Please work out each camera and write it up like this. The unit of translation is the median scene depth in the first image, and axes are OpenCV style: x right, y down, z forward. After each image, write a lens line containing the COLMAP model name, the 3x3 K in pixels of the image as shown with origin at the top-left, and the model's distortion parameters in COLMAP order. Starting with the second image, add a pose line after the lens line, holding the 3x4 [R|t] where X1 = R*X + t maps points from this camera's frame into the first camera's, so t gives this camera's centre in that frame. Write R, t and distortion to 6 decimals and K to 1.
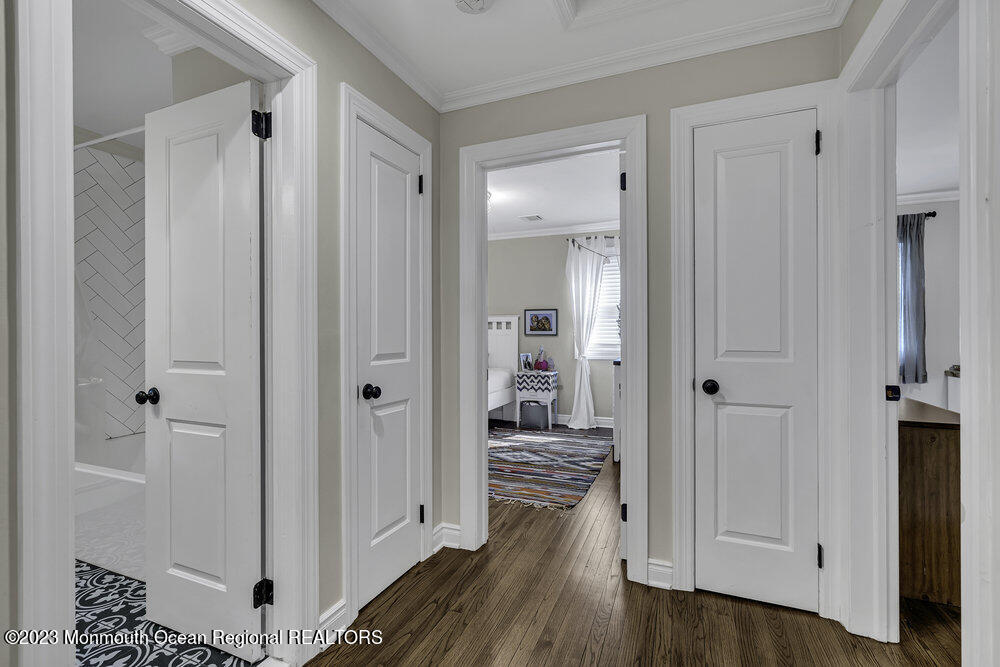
lens RADIAL K [[457.7, 0, 498.2], [0, 457.7, 331.8], [0, 0, 1]] dist [-0.002747, 0.001701]
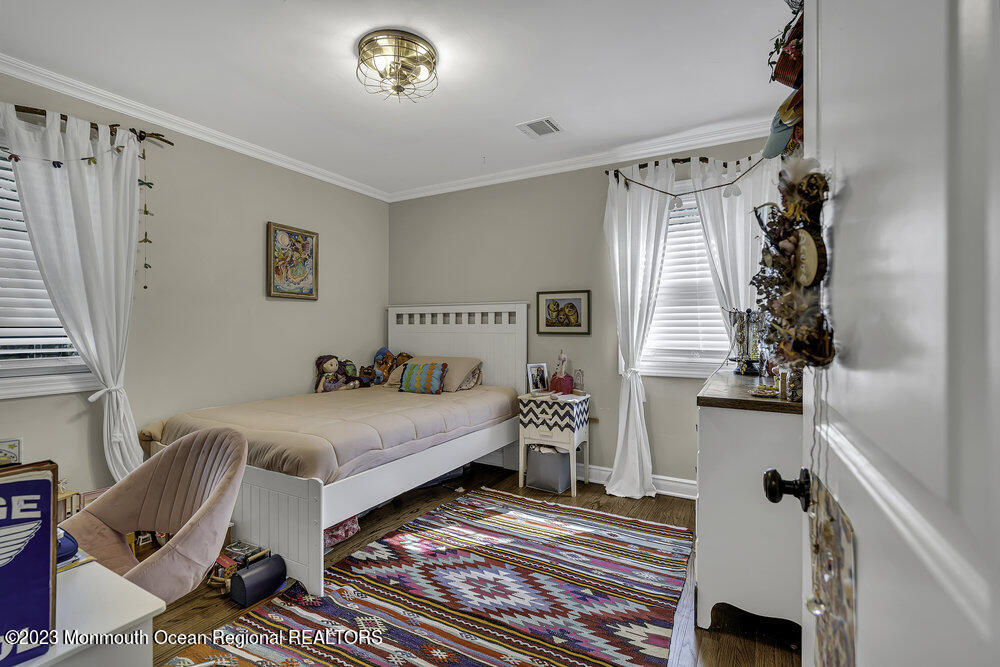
lens RADIAL K [[457.7, 0, 499.7], [0, 457.7, 329.3], [0, 0, 1]] dist [-0.002747, 0.001701]
pose [[0.993088, 0.003955, -0.117307, 0.086071], [-0.003824, 0.999992, 0.001340, 0.001070], [0.117311, -0.000882, 0.993095, 0.405763]]
